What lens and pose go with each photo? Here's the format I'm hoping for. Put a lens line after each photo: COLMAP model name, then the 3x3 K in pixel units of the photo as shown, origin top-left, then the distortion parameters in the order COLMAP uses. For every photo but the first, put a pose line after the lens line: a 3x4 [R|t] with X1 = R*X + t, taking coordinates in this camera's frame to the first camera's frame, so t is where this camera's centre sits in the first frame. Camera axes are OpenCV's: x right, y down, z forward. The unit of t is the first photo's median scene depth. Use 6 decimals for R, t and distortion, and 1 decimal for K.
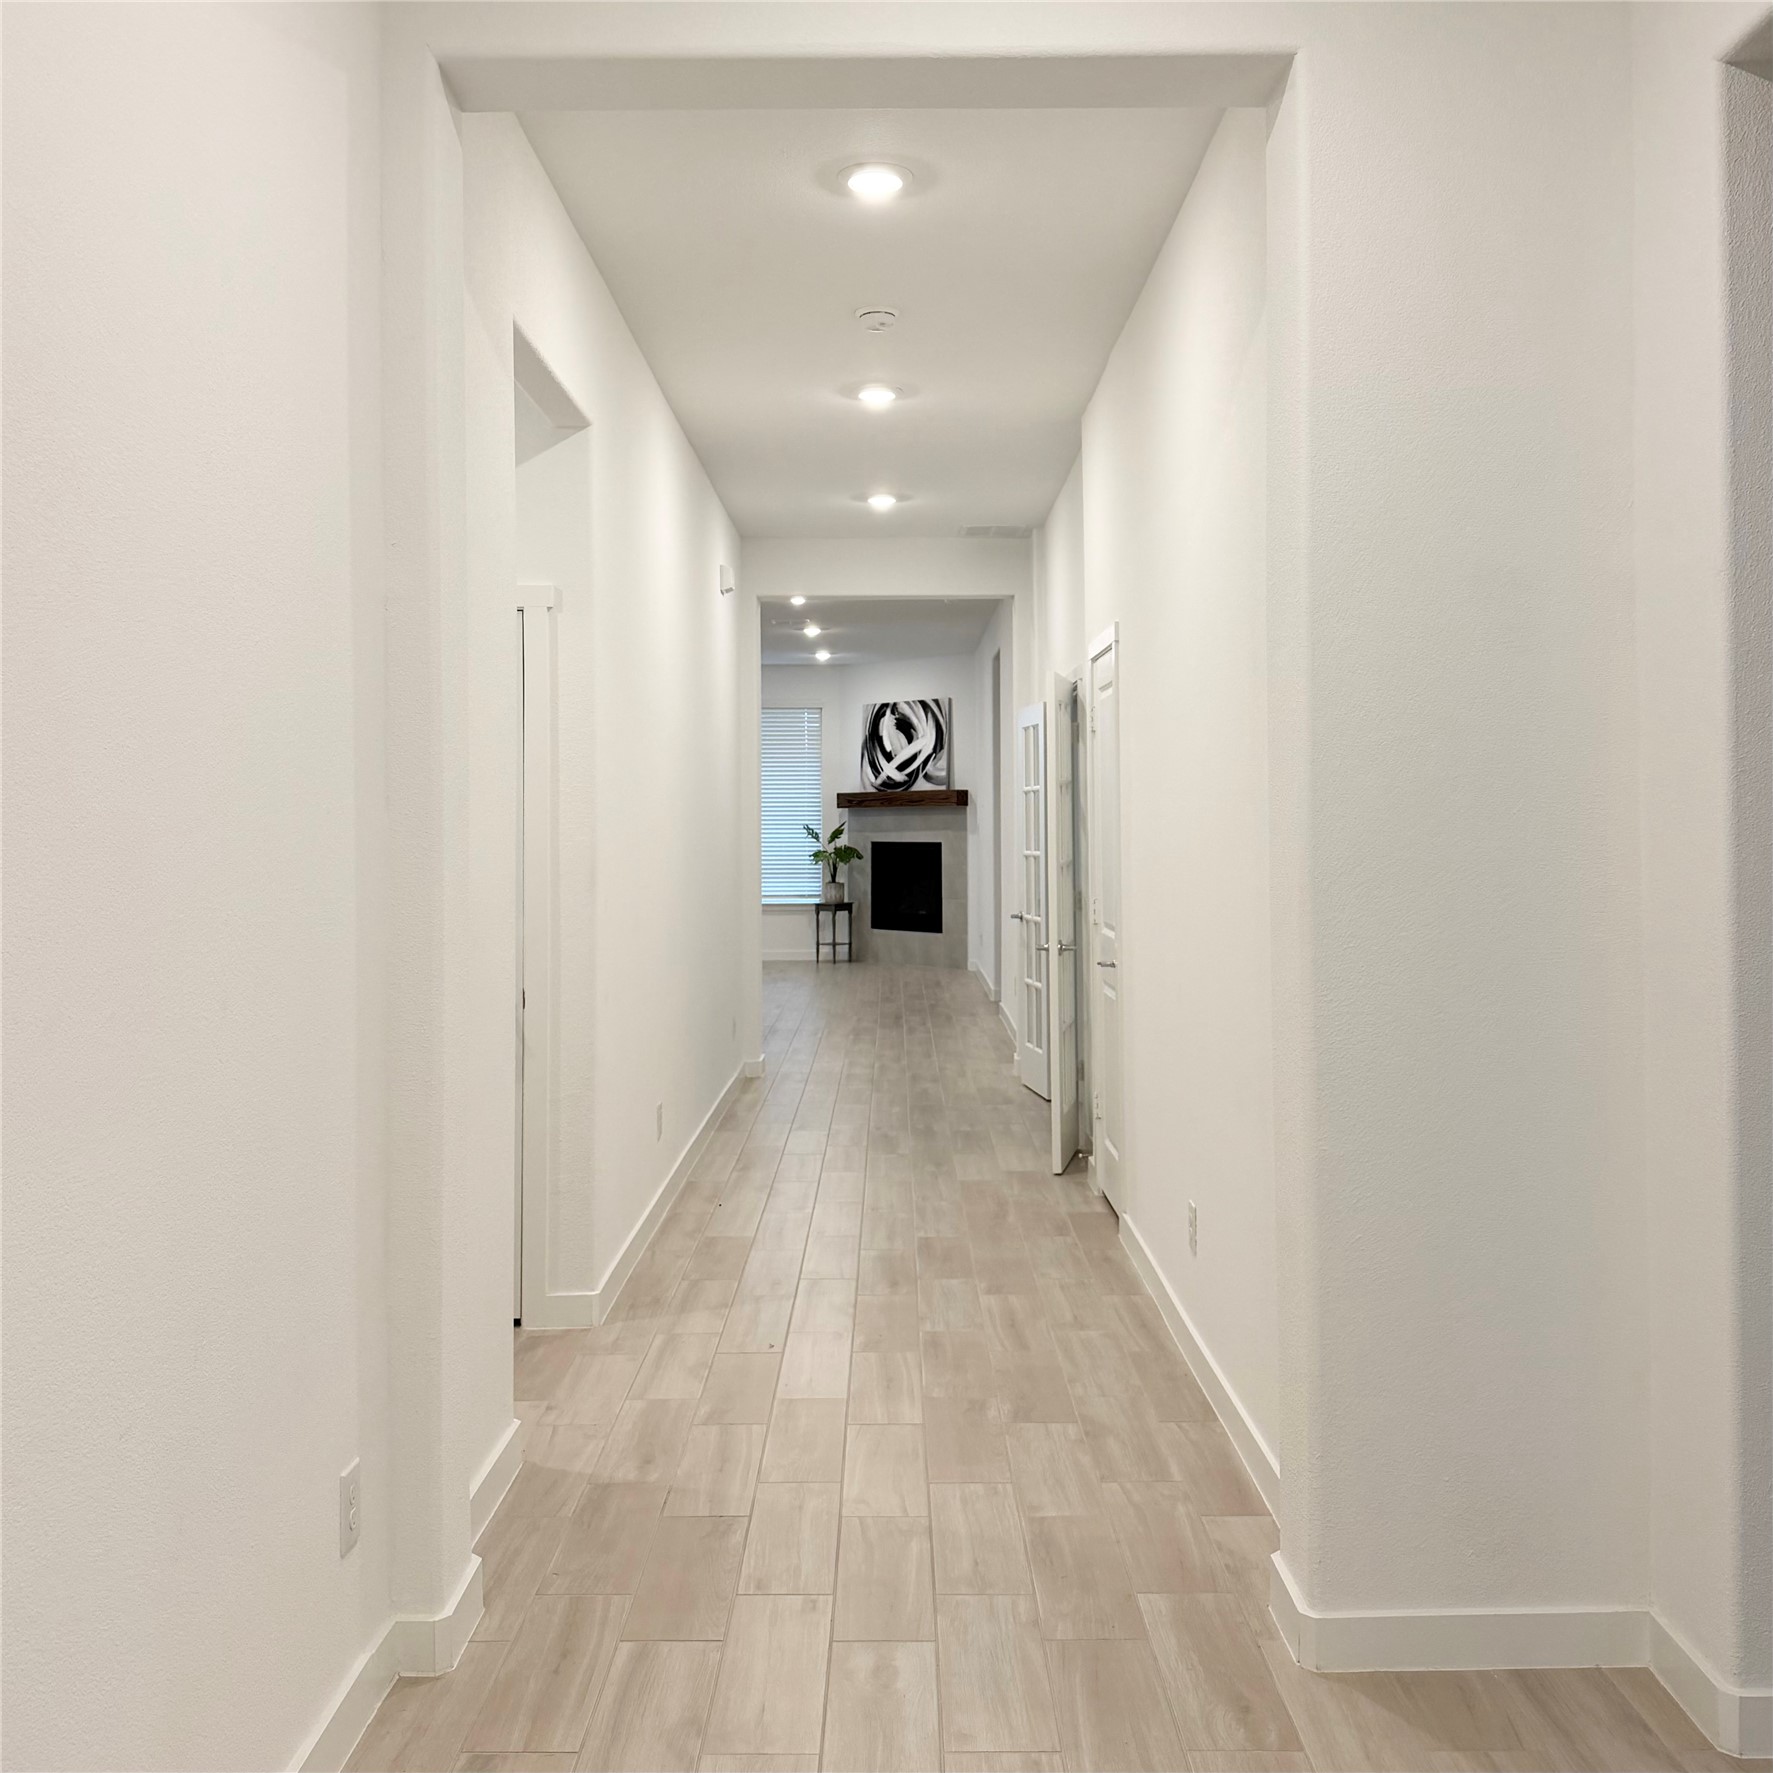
lens RADIAL K [[1712.1, 0, 887.5], [0, 1712.1, 833.5], [0, 0, 1]] dist [0.001472, 0.000106]
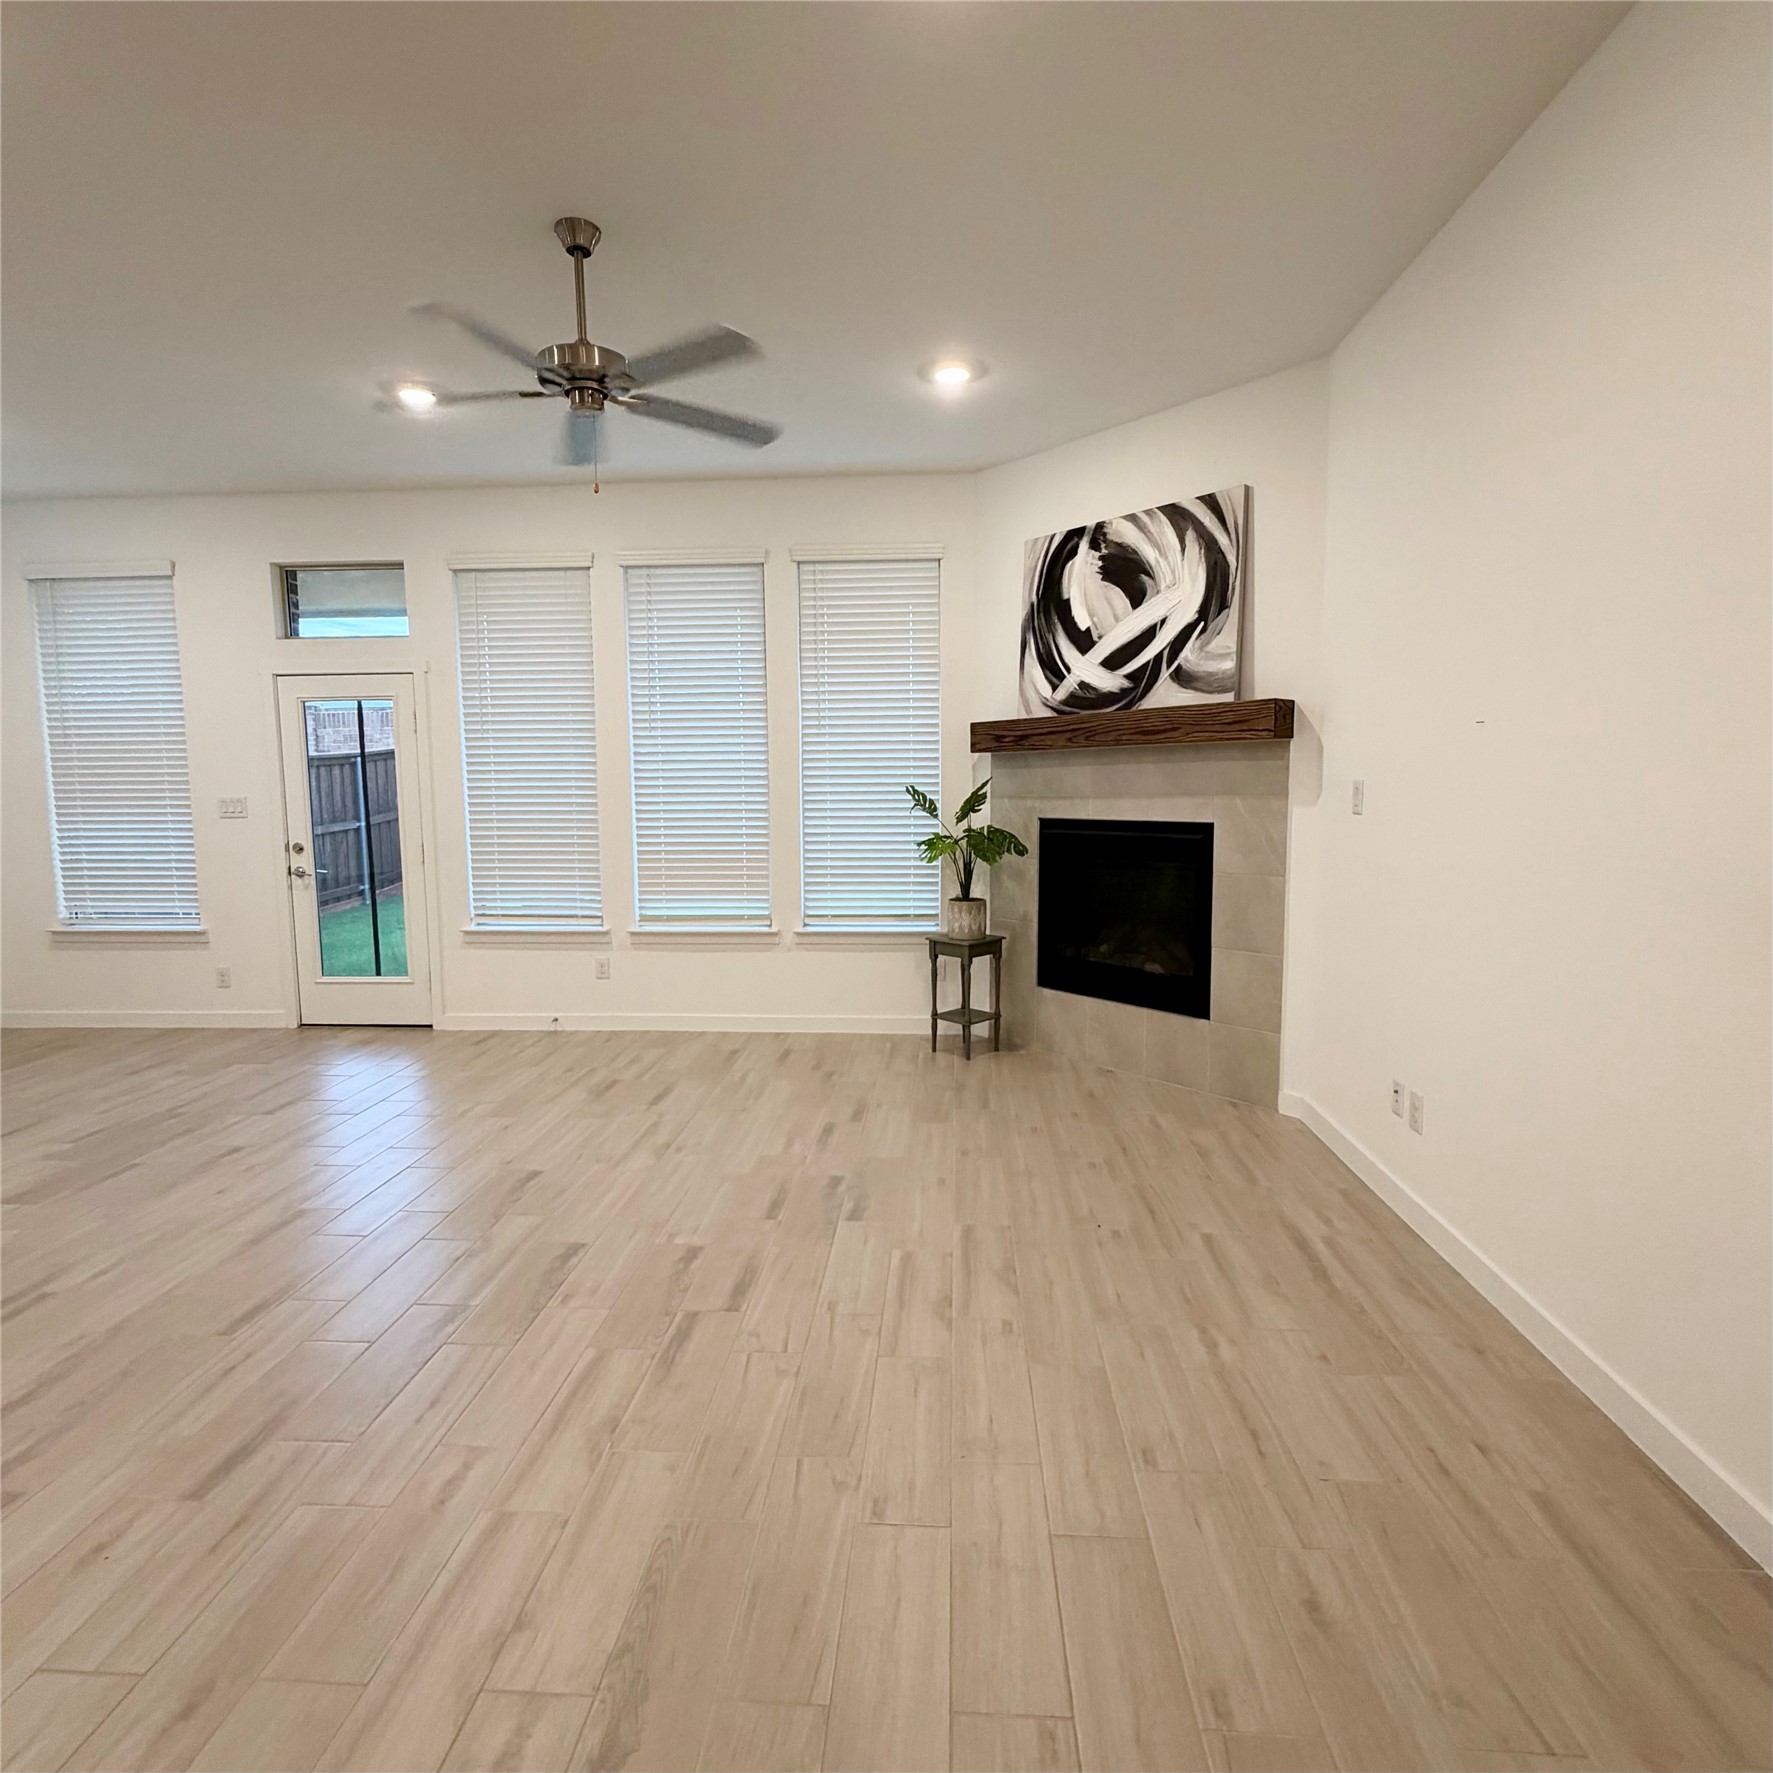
lens RADIAL K [[975.2, 0, 886.5], [0, 975.2, 886.5], [0, 0, 1]] dist [0.000486, 0.000909]
pose [[0.997720, 0.000920, -0.067489, -0.035793], [0.005694, 0.995196, 0.097734, -0.003636], [0.067254, -0.097895, 0.992922, 0.718076]]
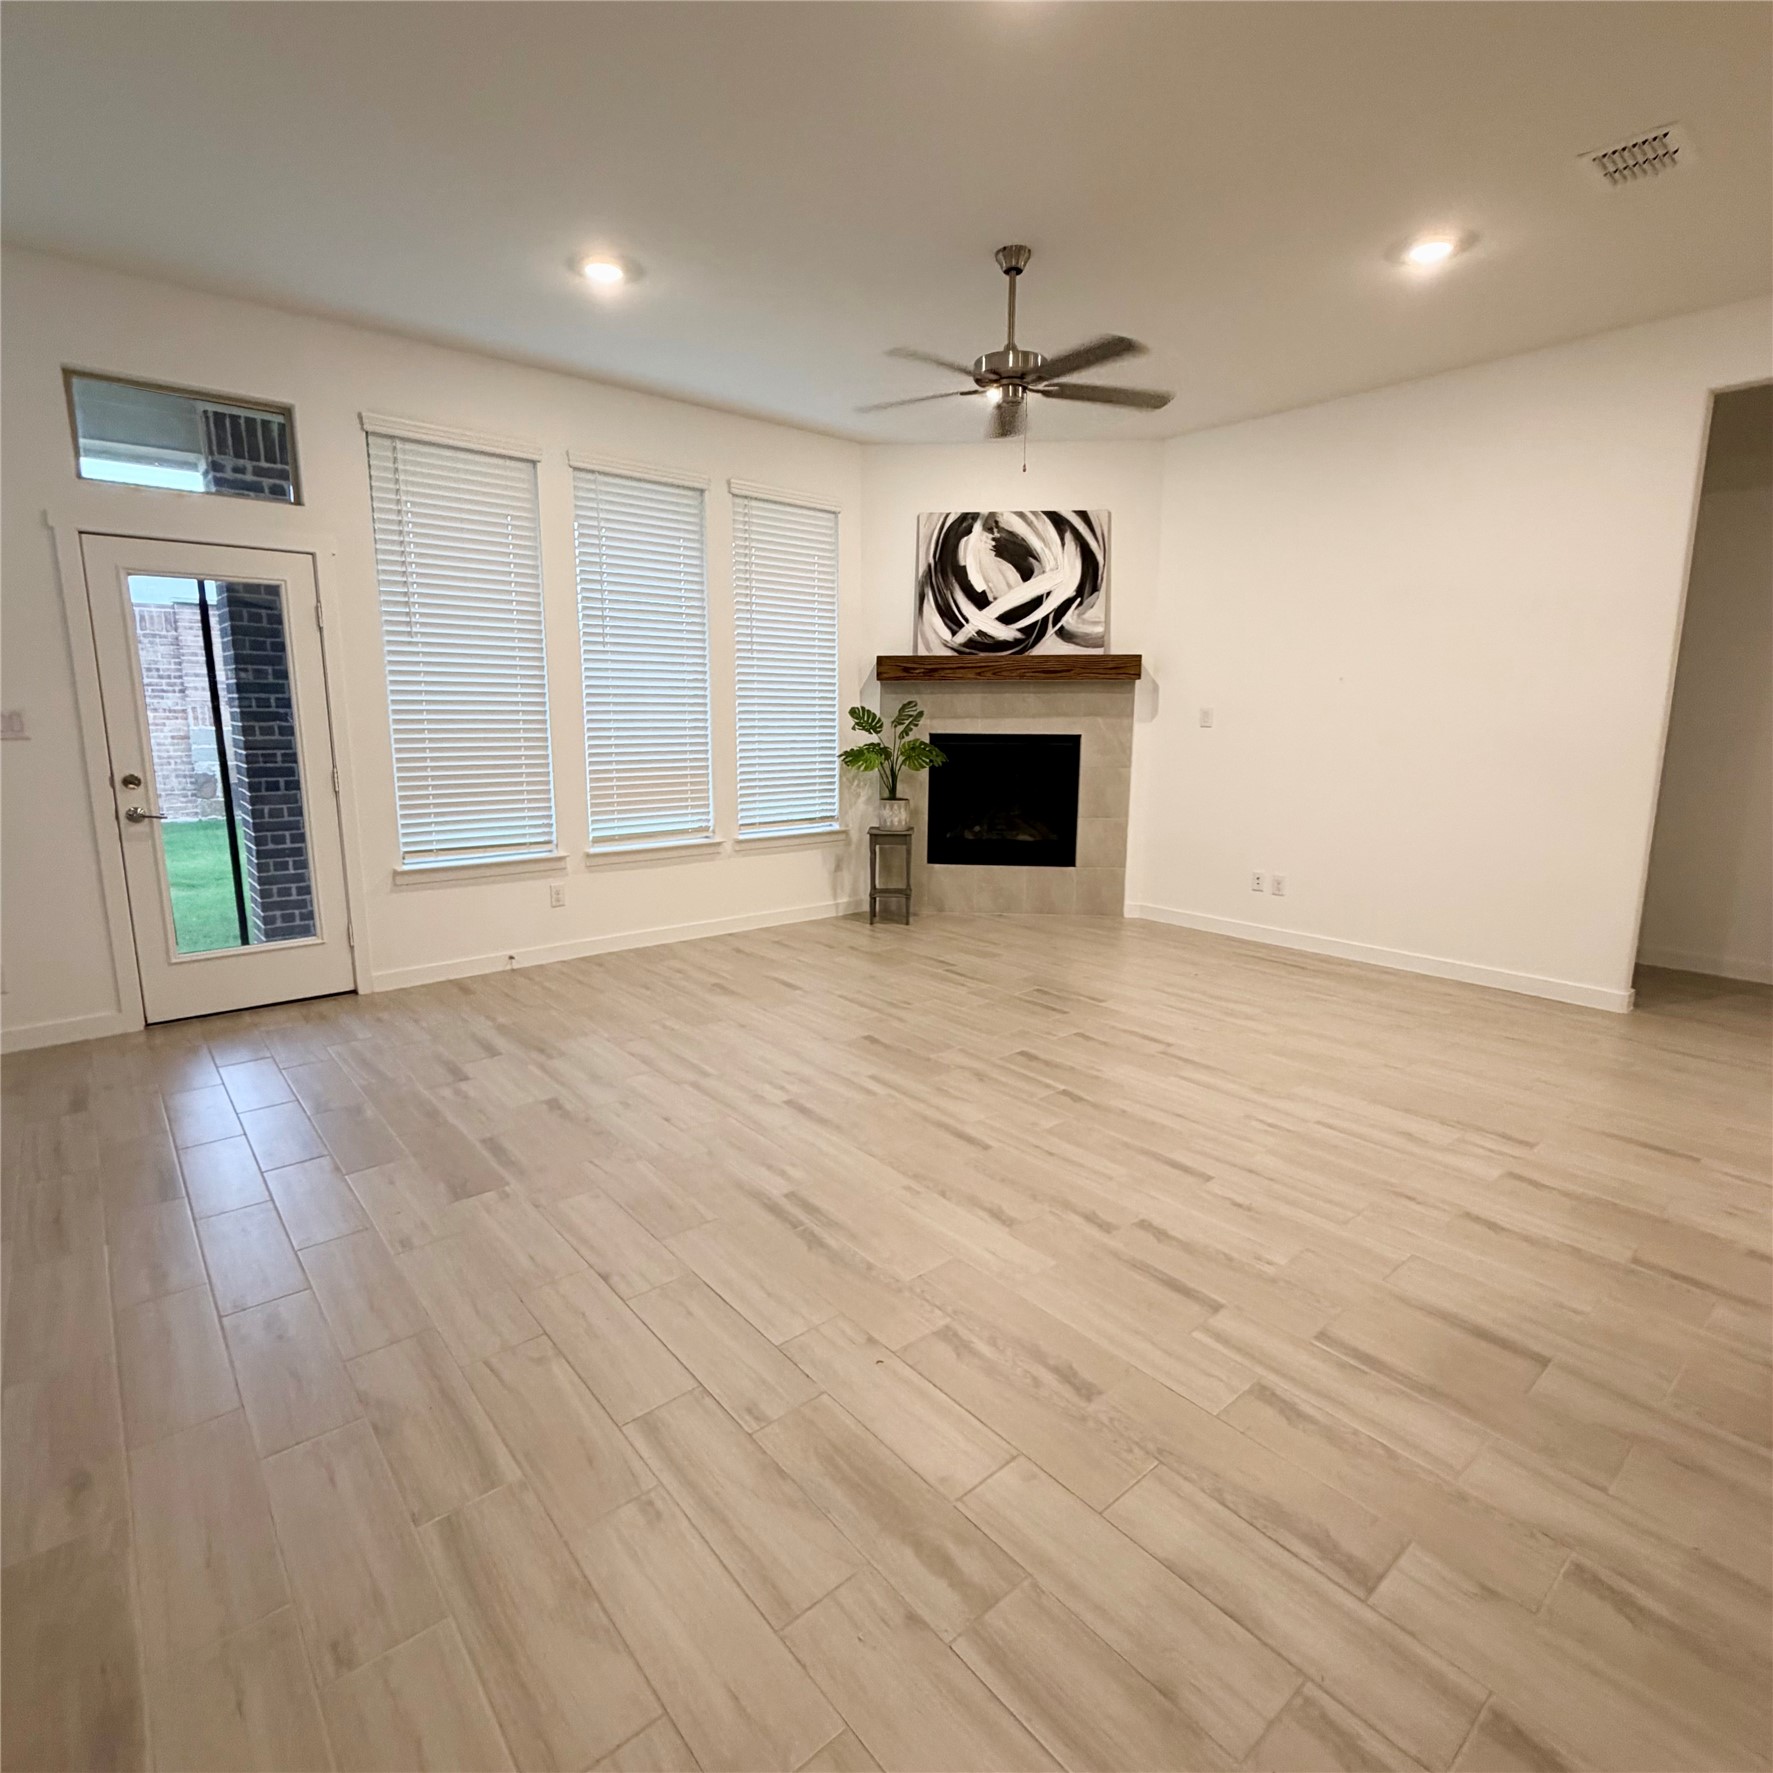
lens RADIAL K [[959.8, 0, 886.5], [0, 959.8, 886.5], [0, 0, 1]] dist [0.000936, -0.000010]
pose [[0.763246, -0.110078, 0.636661, -0.267441], [-0.002193, 0.984933, 0.172922, -0.001105], [-0.646104, -0.133378, 0.751505, 0.735945]]
